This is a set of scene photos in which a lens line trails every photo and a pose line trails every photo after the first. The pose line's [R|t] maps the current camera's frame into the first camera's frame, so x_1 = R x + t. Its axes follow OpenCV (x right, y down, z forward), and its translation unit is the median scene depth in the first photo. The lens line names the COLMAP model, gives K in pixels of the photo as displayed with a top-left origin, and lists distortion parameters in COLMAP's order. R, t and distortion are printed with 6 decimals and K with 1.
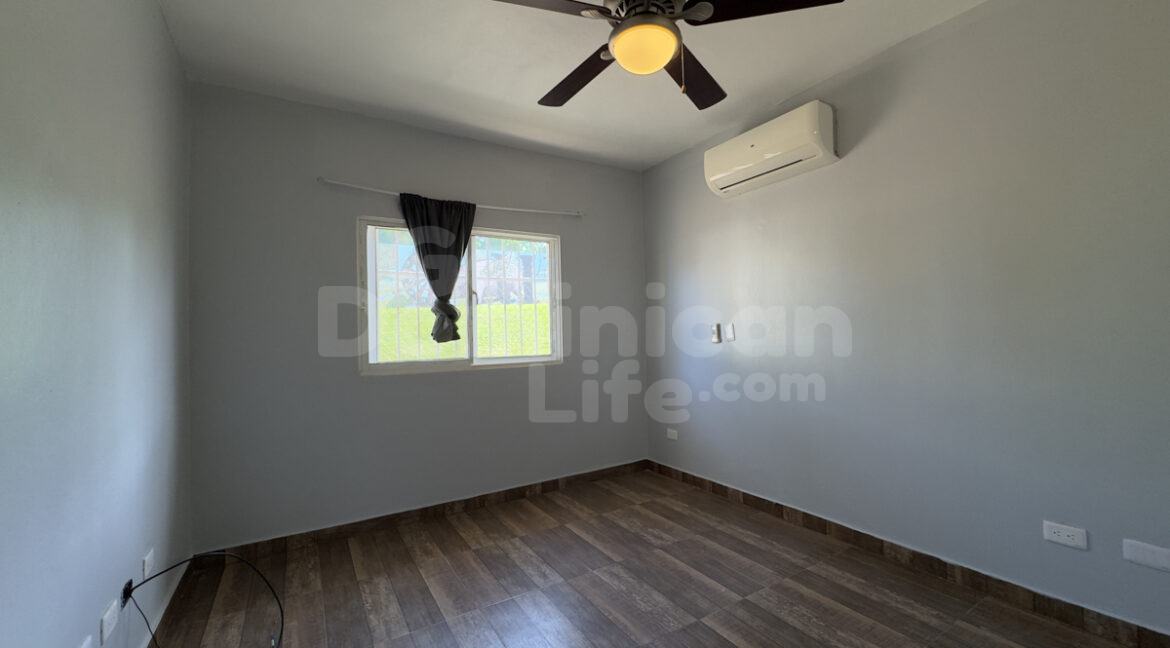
lens RADIAL K [[469.0, 0, 585.4], [0, 469.0, 324.1], [0, 0, 1]] dist [-0.006487, 0.001280]
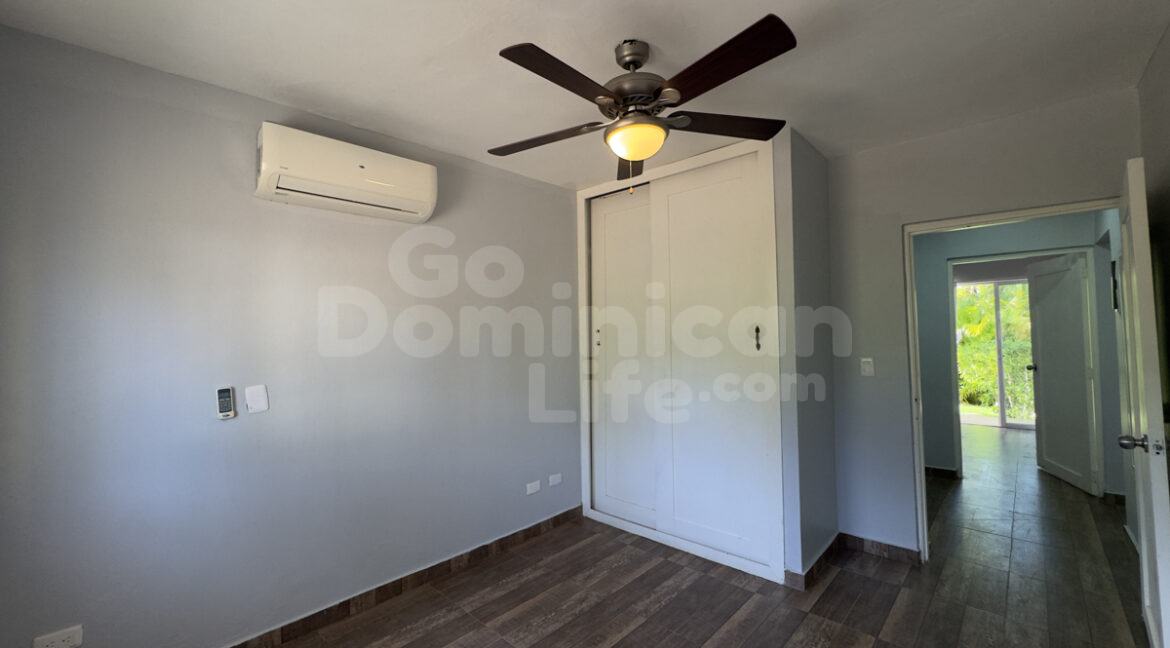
lens RADIAL K [[469.0, 0, 585.9], [0, 469.0, 324.1], [0, 0, 1]] dist [-0.006487, 0.001280]
pose [[-0.277135, 0.051314, 0.959460, -0.662213], [0.002839, 0.998612, -0.052588, -0.072348], [-0.960827, -0.011850, -0.276897, 1.066759]]
